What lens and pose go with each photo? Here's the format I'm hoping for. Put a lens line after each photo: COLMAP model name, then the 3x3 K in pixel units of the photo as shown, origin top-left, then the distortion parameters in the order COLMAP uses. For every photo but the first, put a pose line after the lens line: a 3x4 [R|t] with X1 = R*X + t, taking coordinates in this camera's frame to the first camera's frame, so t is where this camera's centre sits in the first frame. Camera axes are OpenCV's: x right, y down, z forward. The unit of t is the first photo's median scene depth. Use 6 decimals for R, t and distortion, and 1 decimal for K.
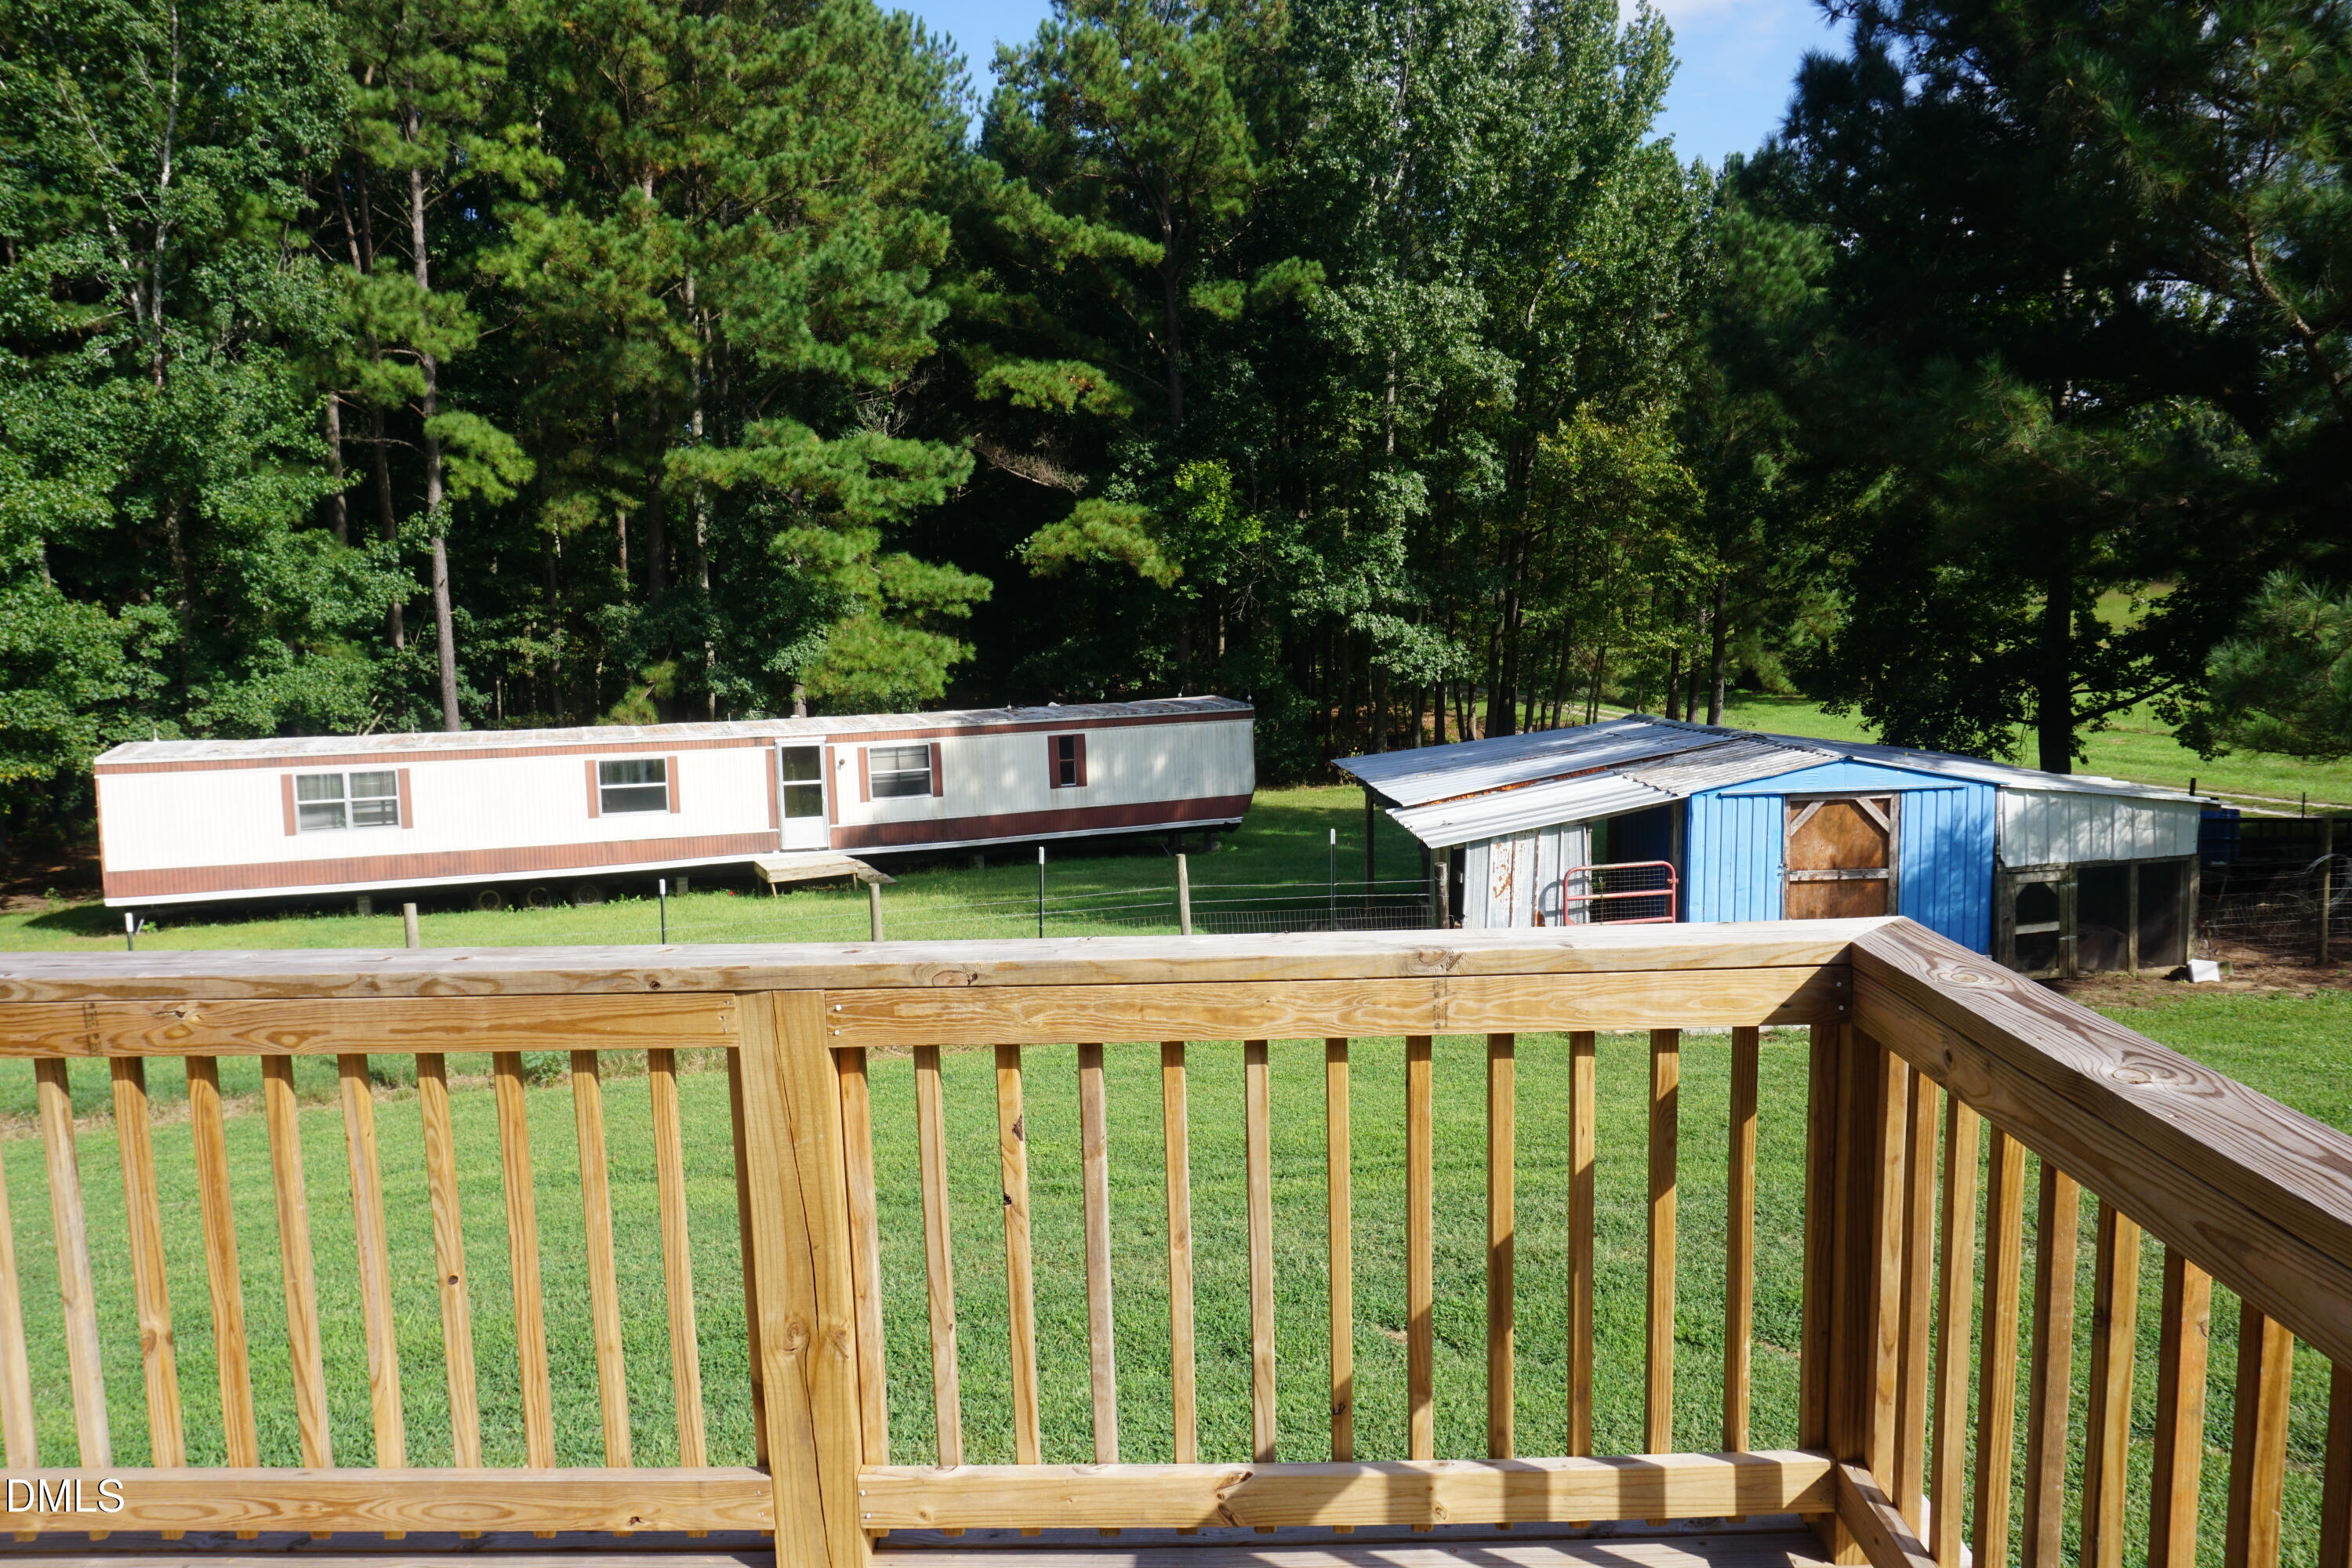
lens RADIAL K [[1568.7, 0, 1176.0], [0, 1568.7, 784.0], [0, 0, 1]] dist [-0.049103, 0.034136]
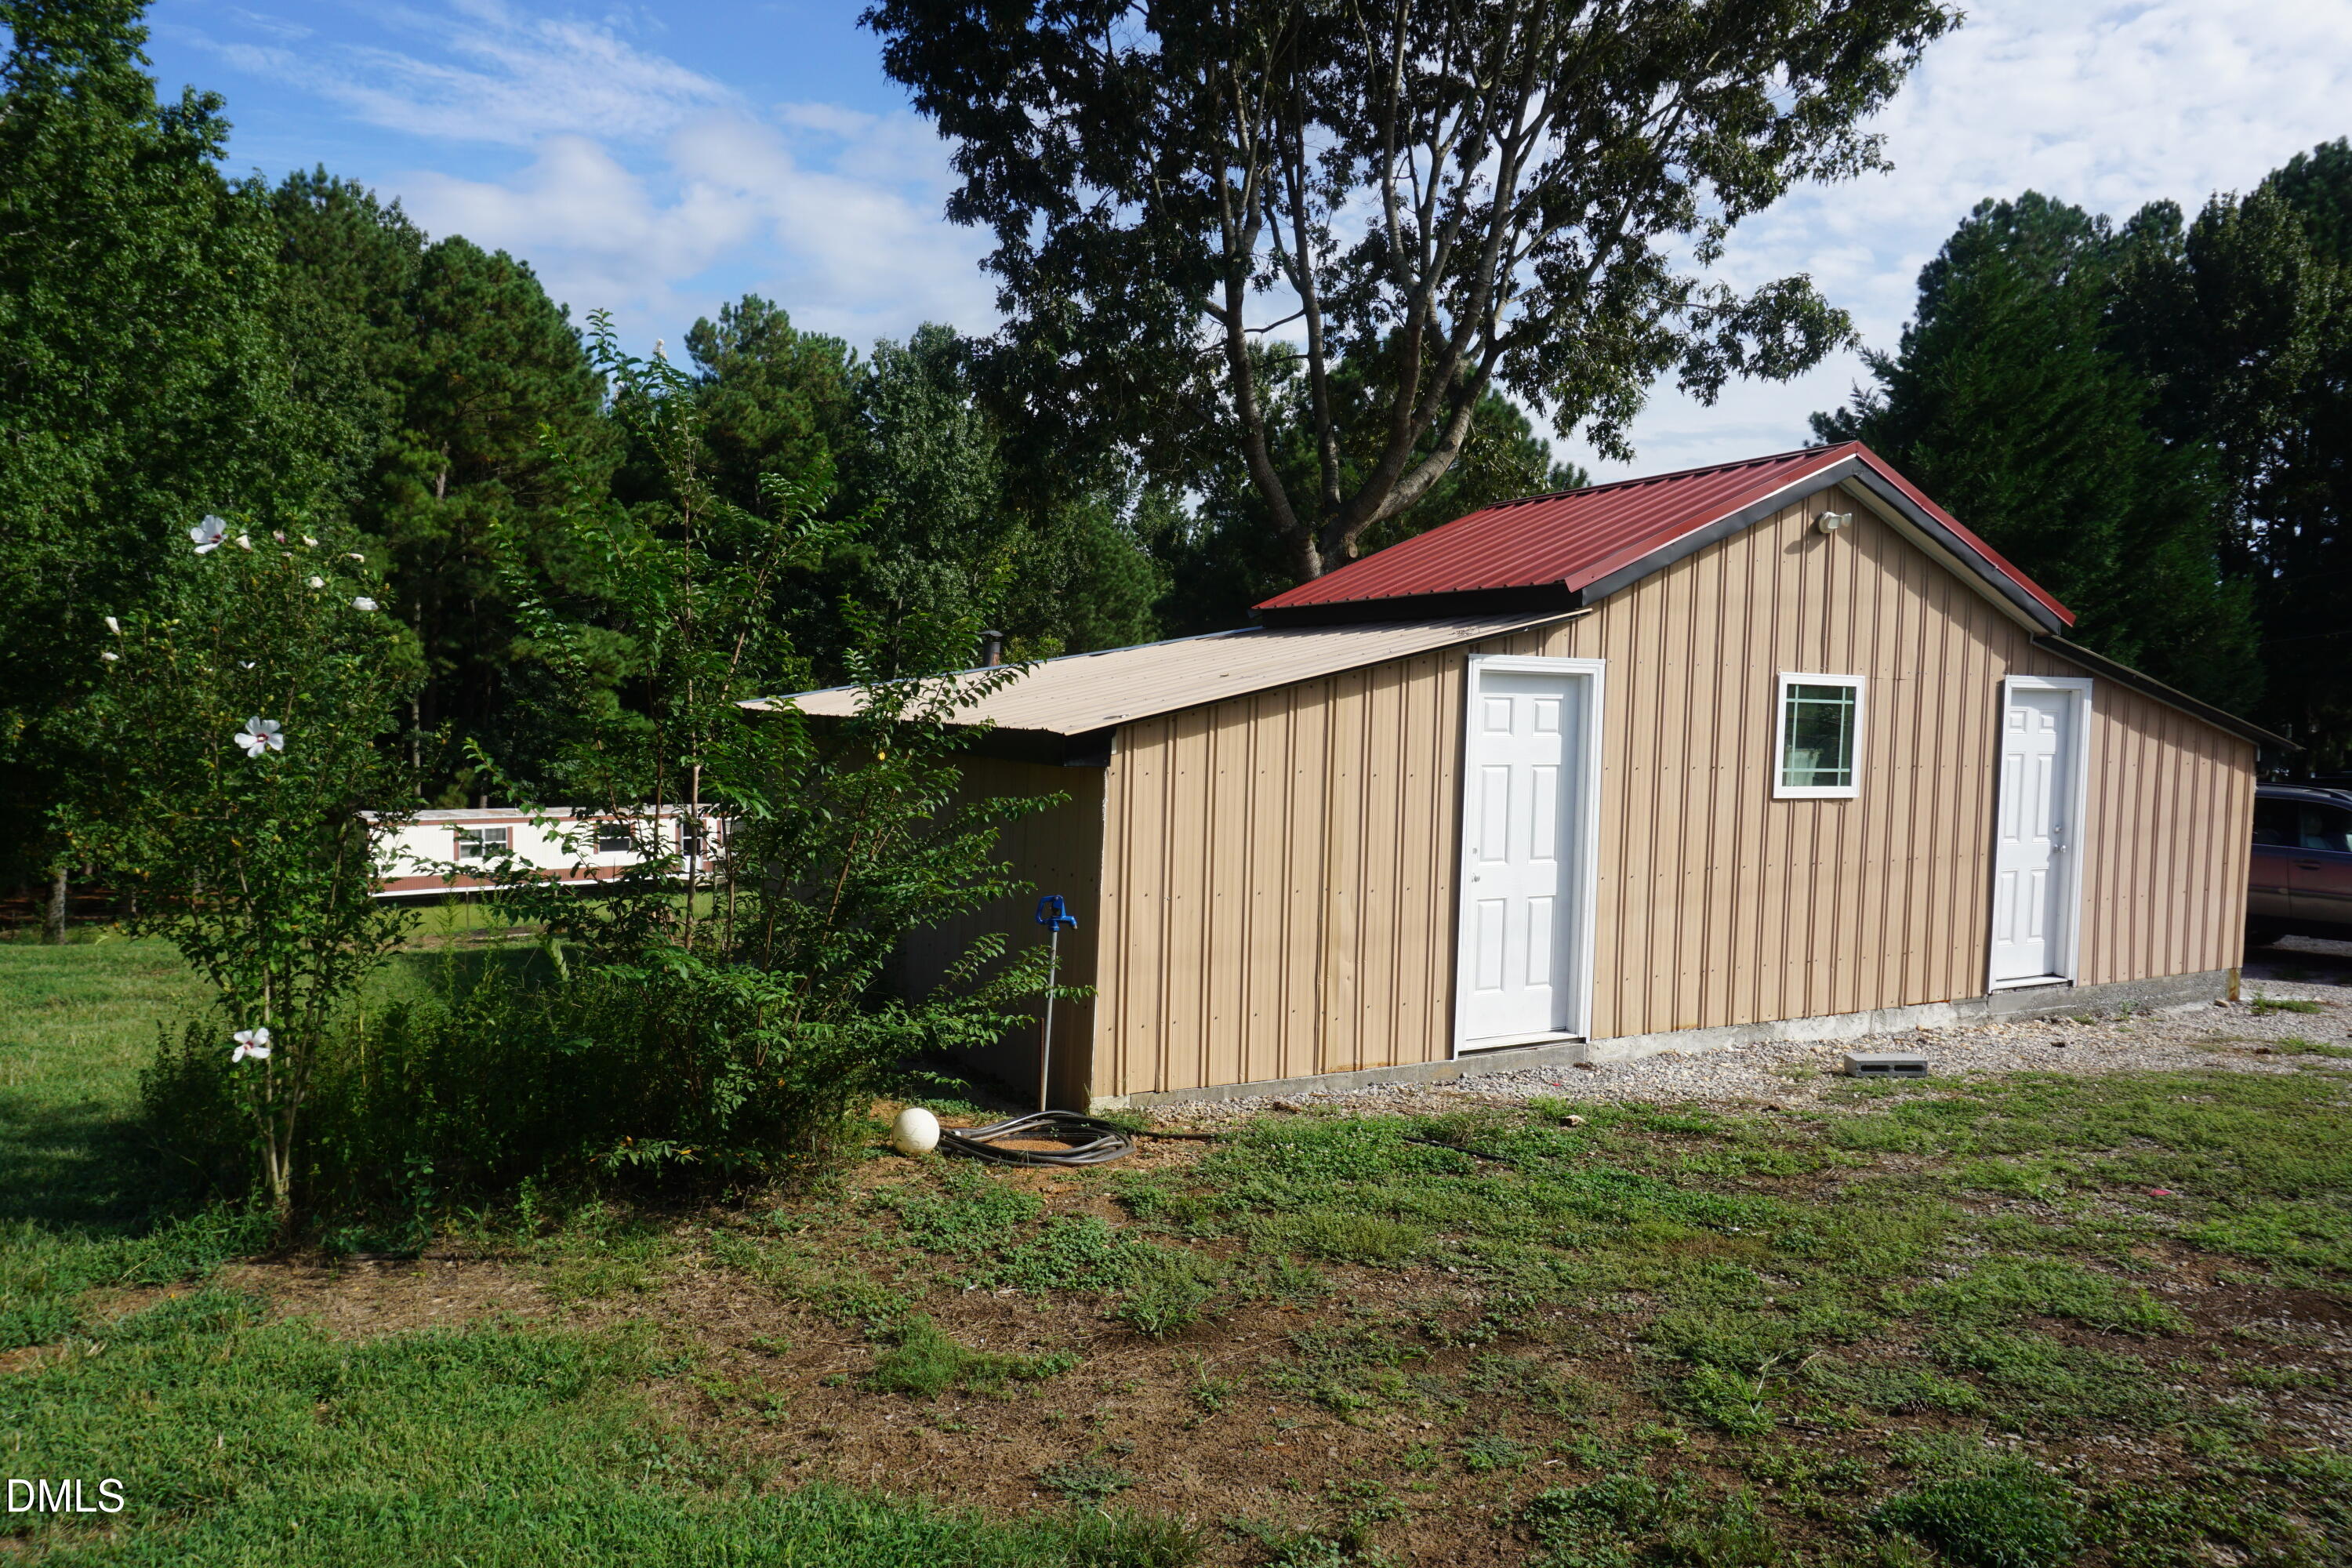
lens RADIAL K [[1568.7, 0, 1176.0], [0, 1568.7, 784.0], [0, 0, 1]] dist [-0.049103, 0.034136]
pose [[0.885129, 0.021875, 0.464832, -0.465638], [0.010608, 0.997687, -0.067150, 0.052747], [-0.465225, 0.064367, 0.882849, -0.753563]]
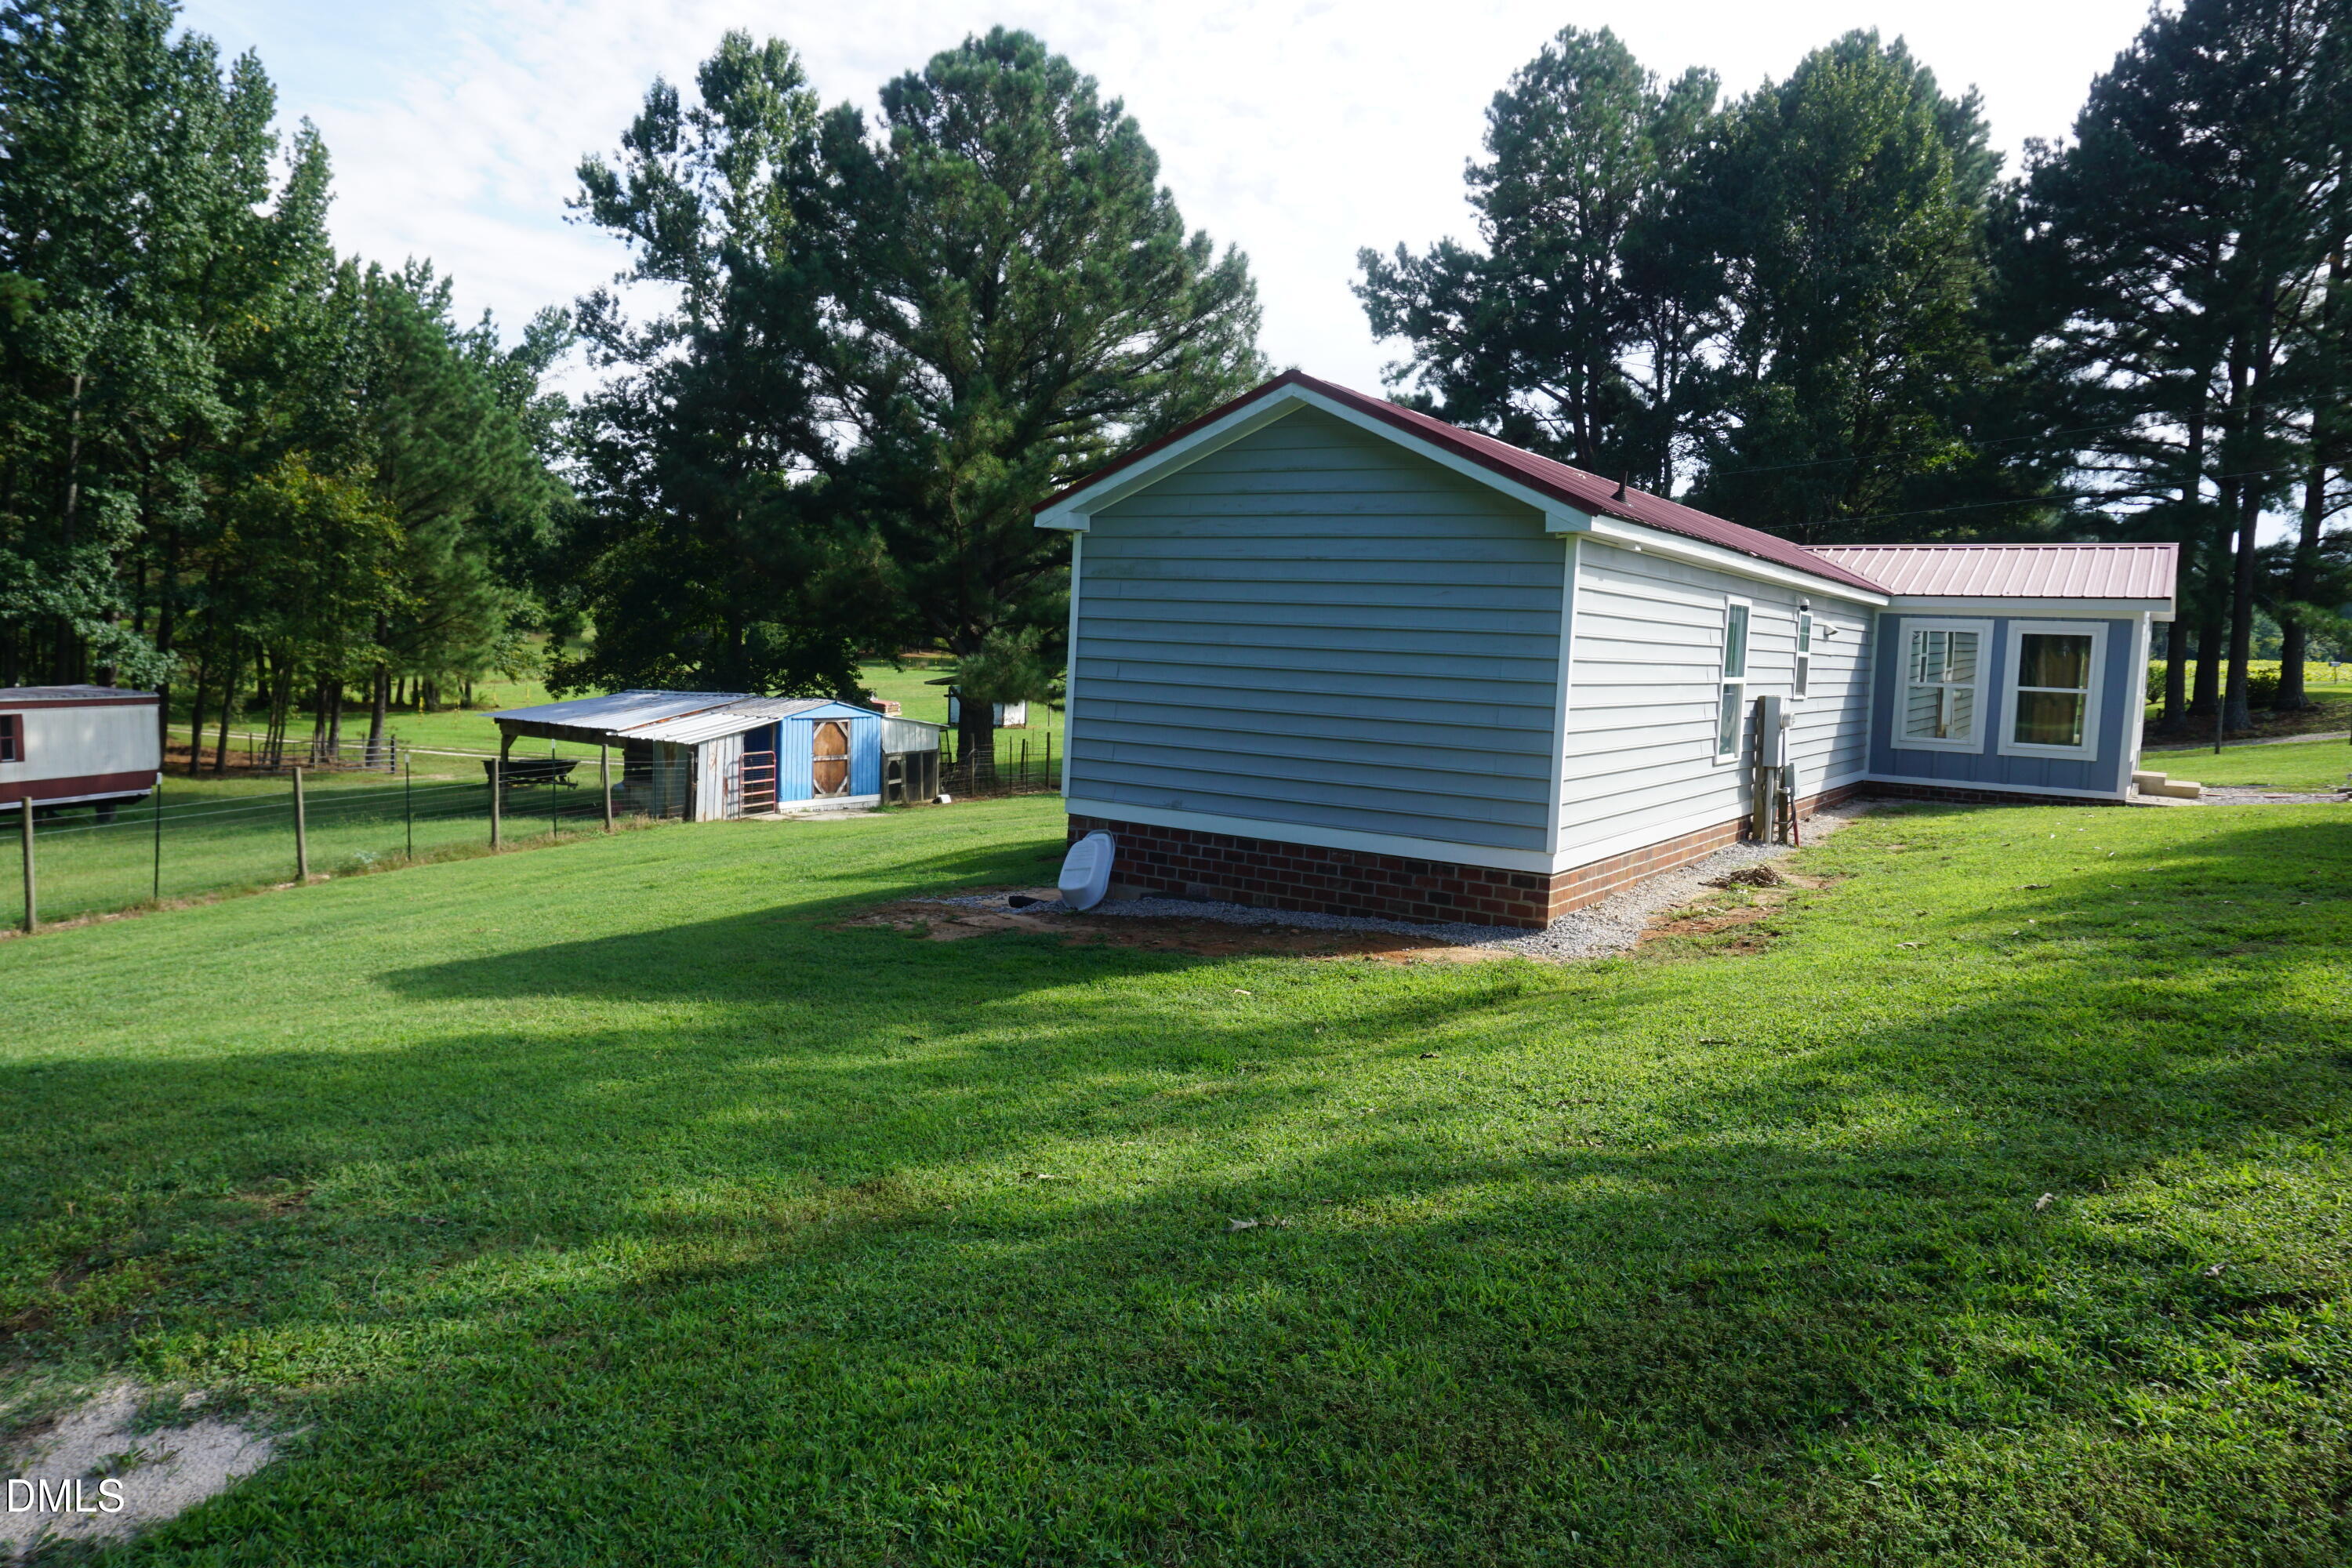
lens RADIAL K [[1574.1, 0, 1165.9], [0, 1574.1, 791.3], [0, 0, 1]] dist [-0.053028, 0.033867]
pose [[0.528515, -0.030679, 0.848370, -0.455563], [0.048708, 0.998796, 0.005775, 0.044875], [-0.847526, 0.038270, 0.529373, -0.207011]]
